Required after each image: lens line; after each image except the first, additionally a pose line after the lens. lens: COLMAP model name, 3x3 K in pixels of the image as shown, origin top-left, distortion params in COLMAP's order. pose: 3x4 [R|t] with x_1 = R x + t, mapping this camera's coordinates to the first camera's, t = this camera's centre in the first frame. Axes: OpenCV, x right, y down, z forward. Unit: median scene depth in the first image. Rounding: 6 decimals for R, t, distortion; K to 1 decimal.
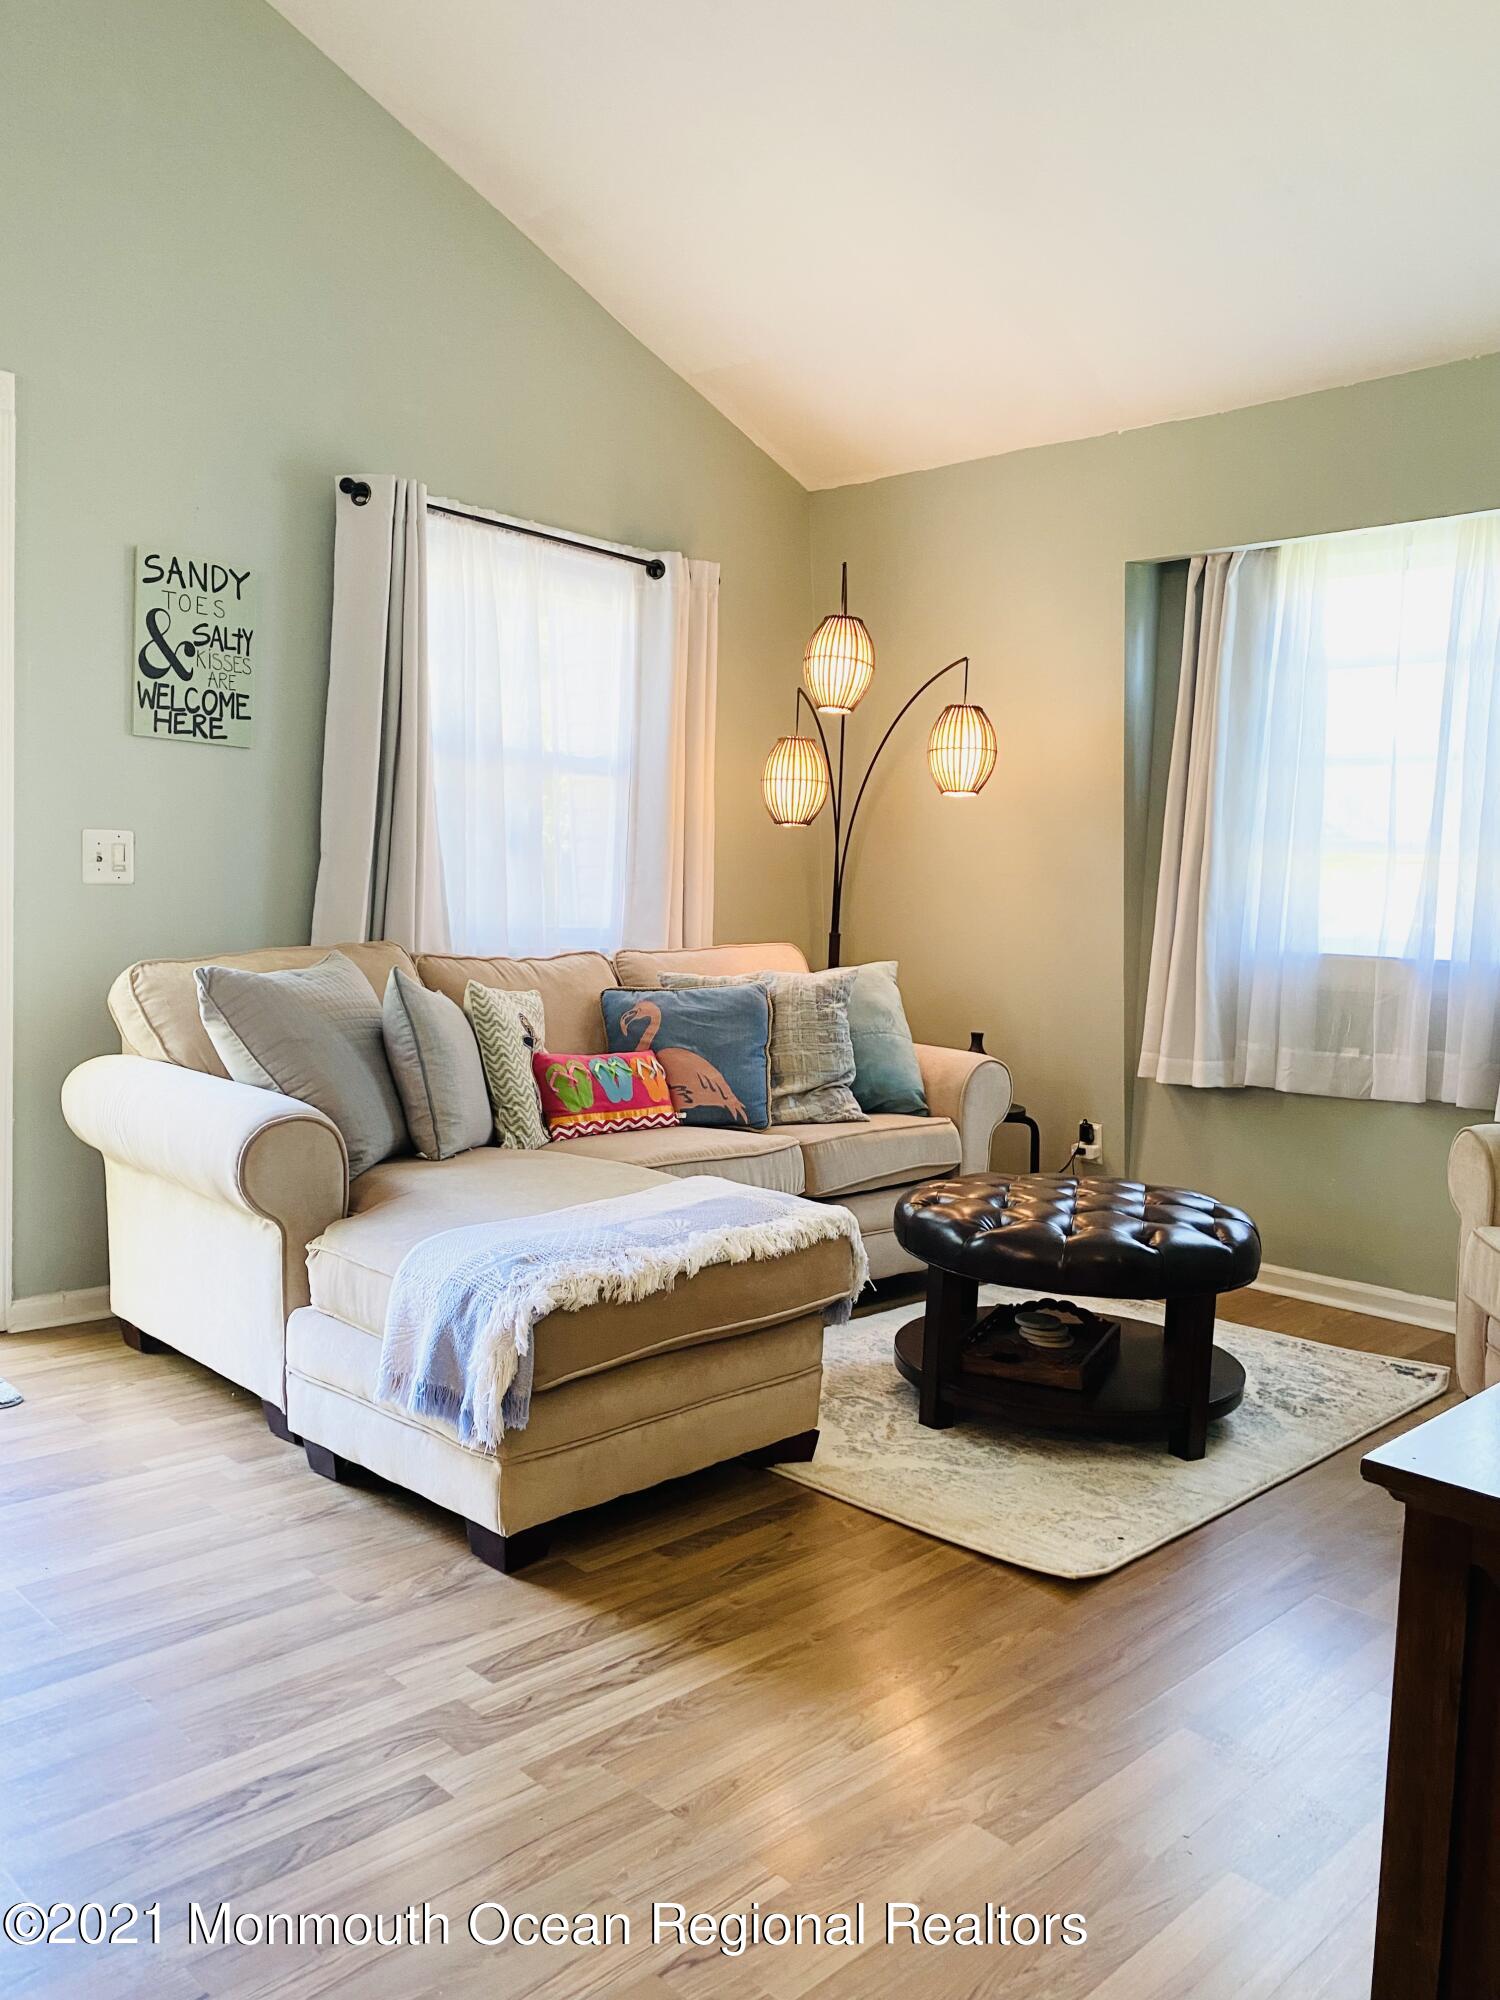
lens RADIAL K [[1516.4, 0, 743.4], [0, 1516.4, 1001.7], [0, 0, 1]] dist [0.122323, -0.290199]
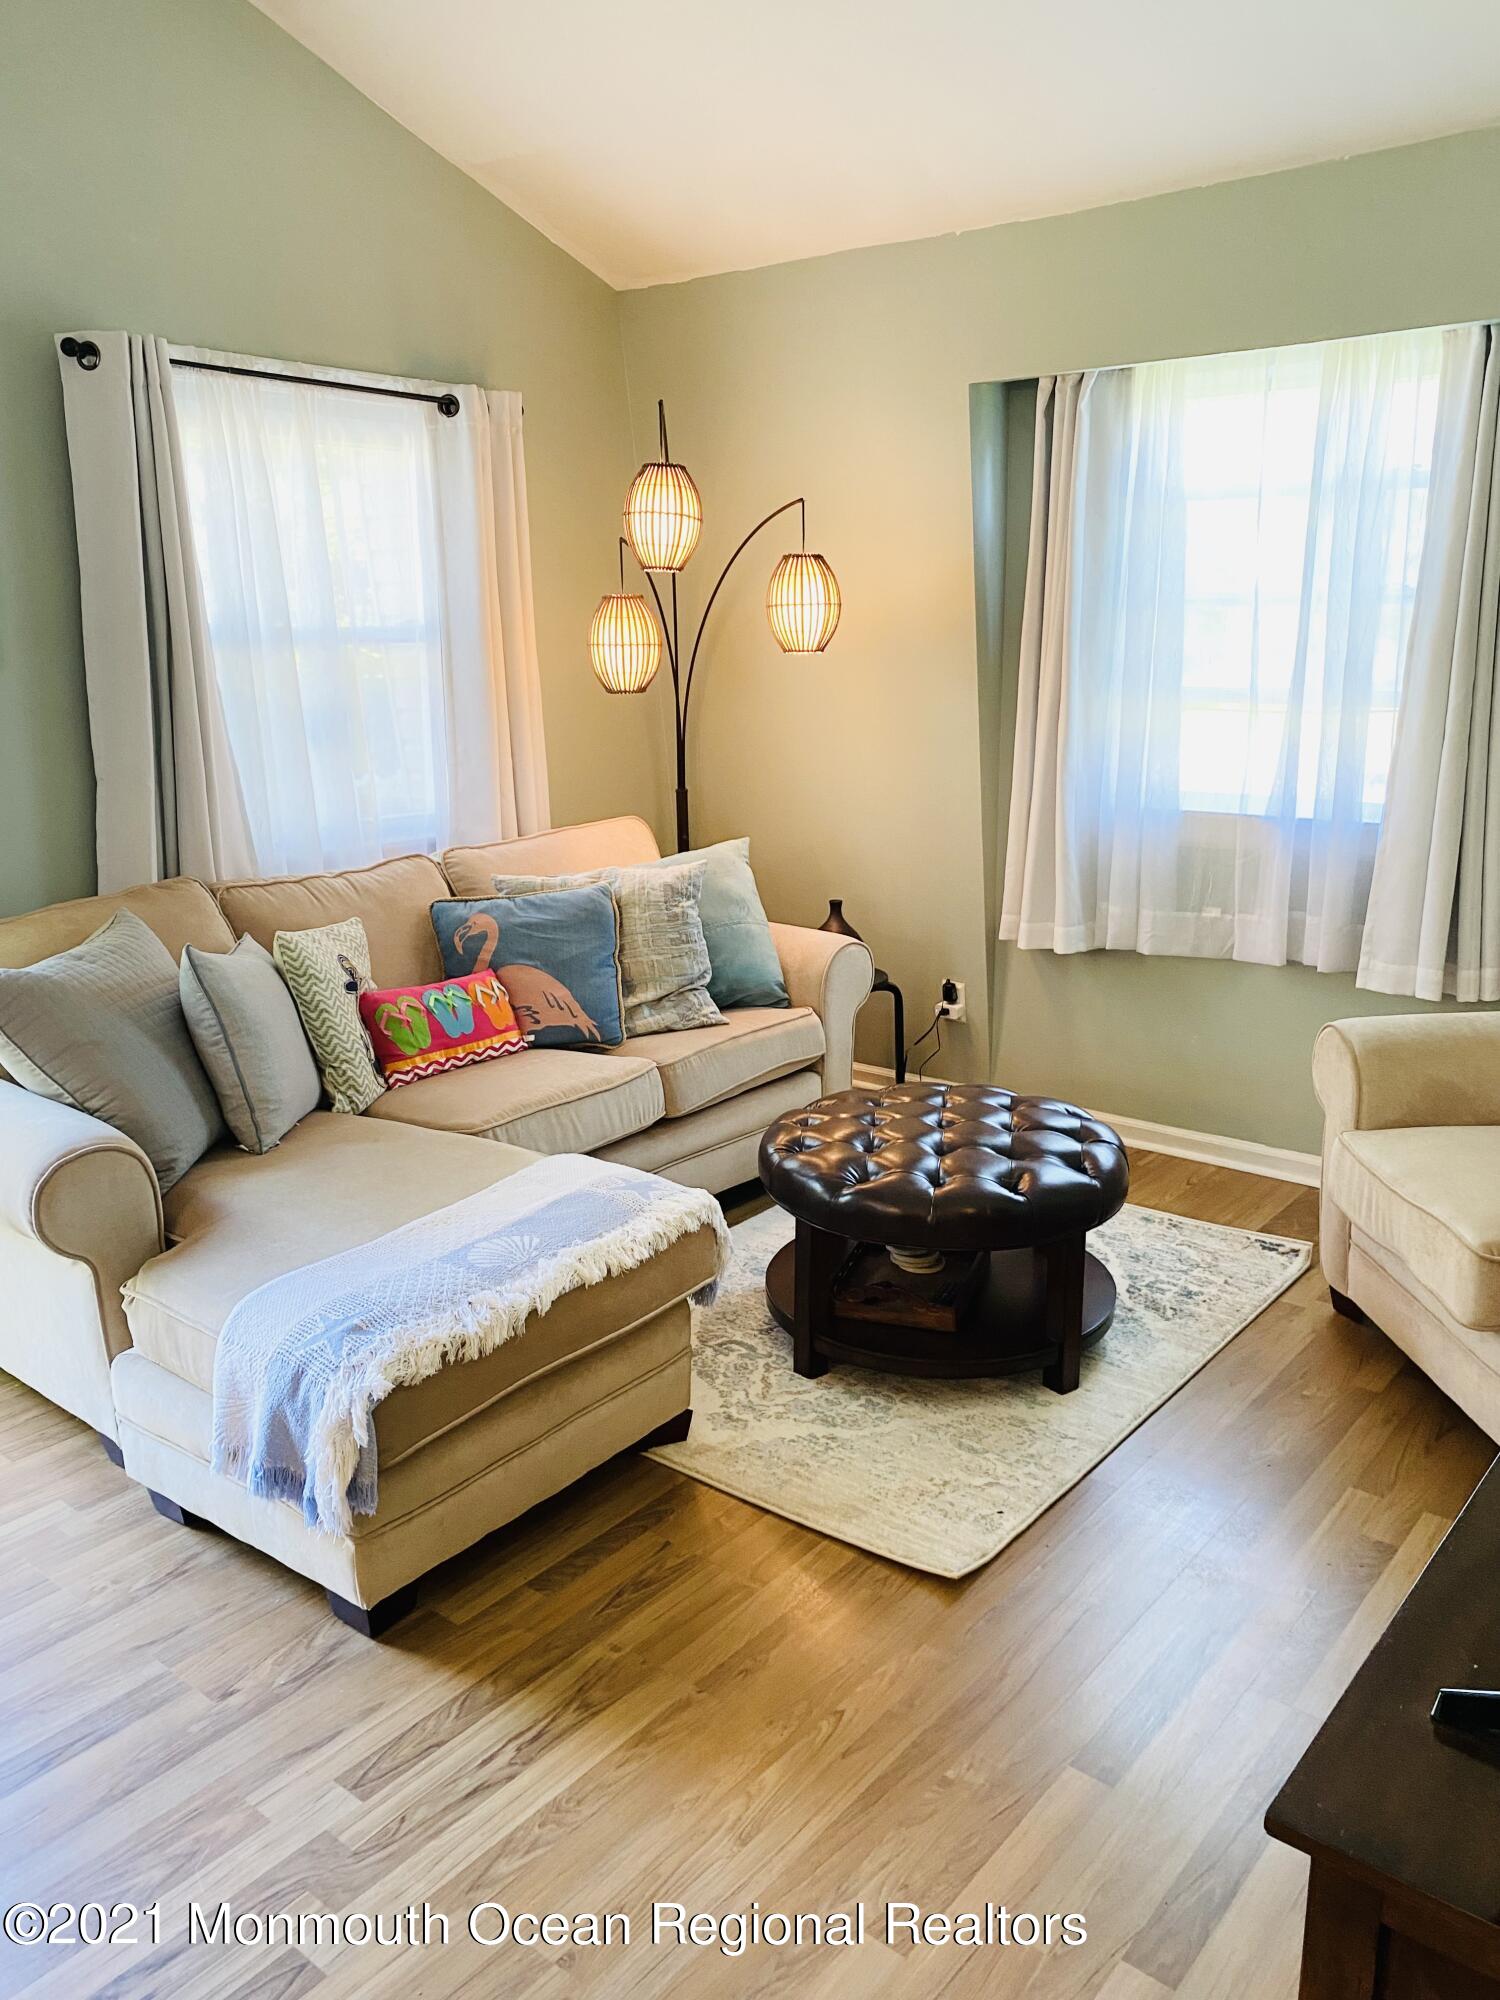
lens RADIAL K [[1527.9, 0, 750.0], [0, 1527.9, 1000.0], [0, 0, 1]] dist [0.052003, -0.074140]
pose [[0.993597, -0.075508, 0.084043, 0.020602], [0.059970, 0.982903, 0.174082, -0.123597], [-0.095751, -0.167927, 0.981138, 0.073981]]
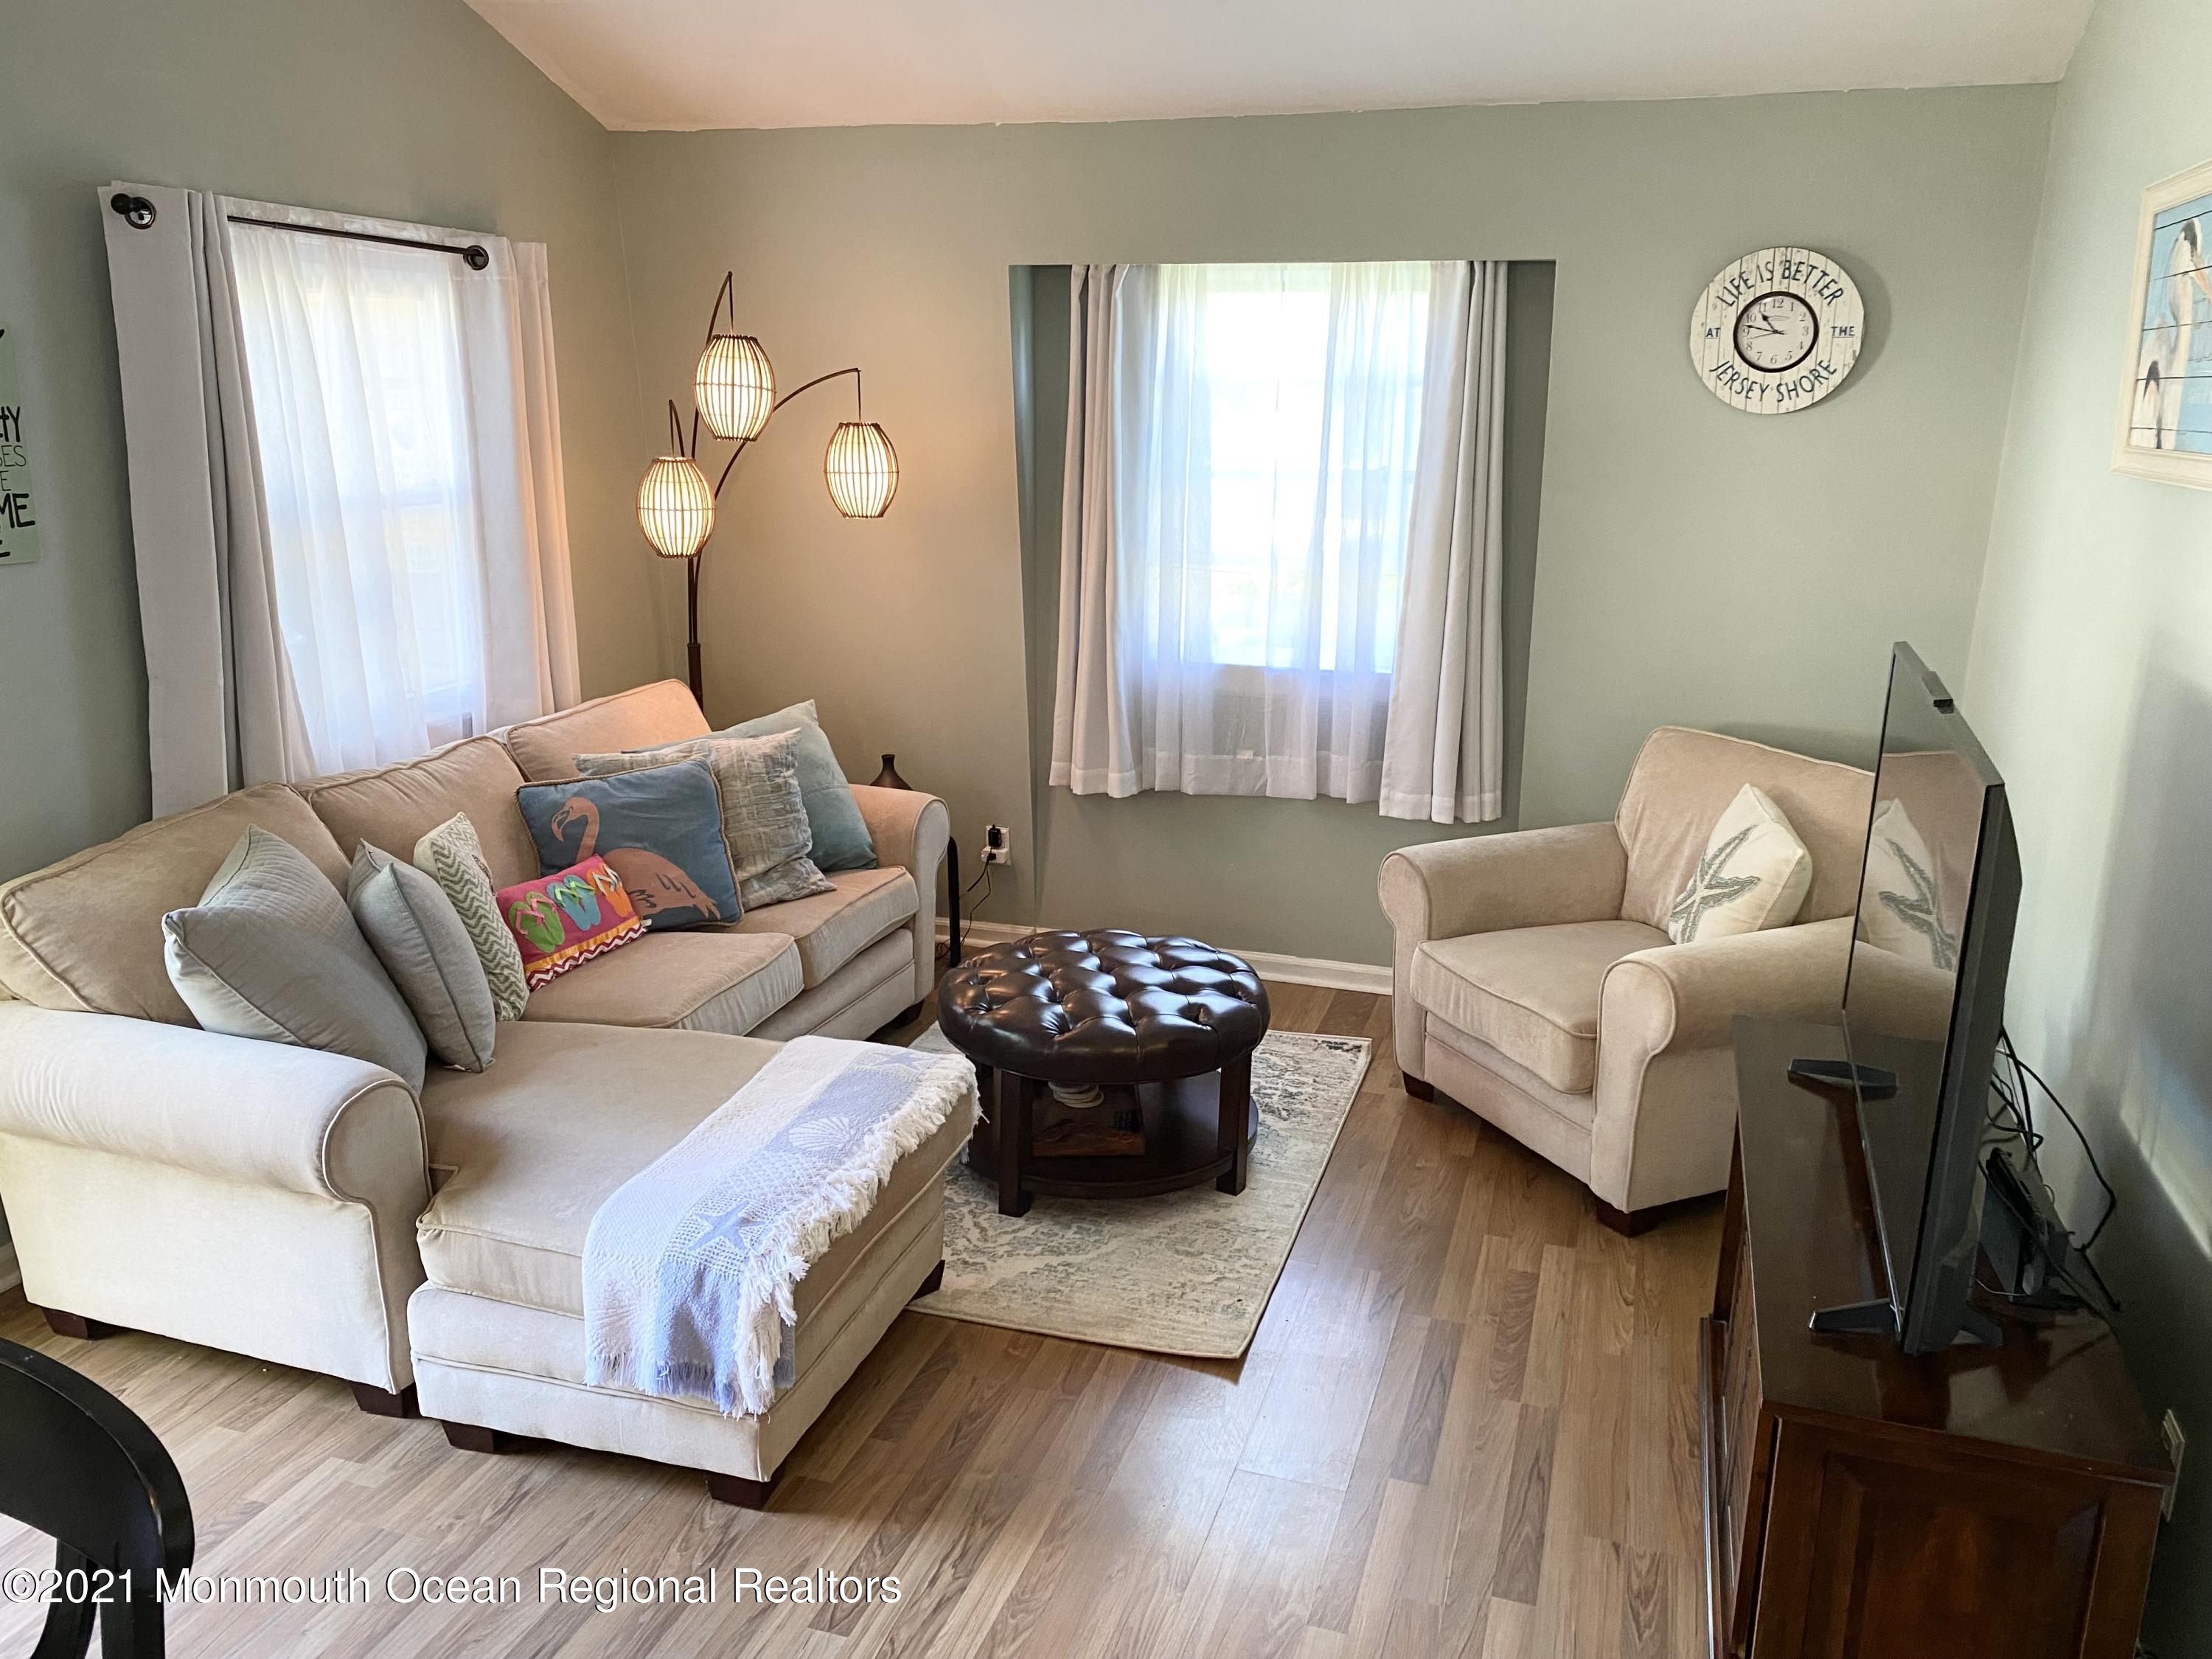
lens RADIAL K [[1689.9, 0, 1111.3], [0, 1689.9, 812.0], [0, 0, 1]] dist [0.052003, -0.074140]
pose [[0.889774, -0.139851, 0.434447, -0.268825], [0.056166, 0.978213, 0.199861, -0.211987], [-0.452933, -0.153430, 0.878243, -0.020443]]
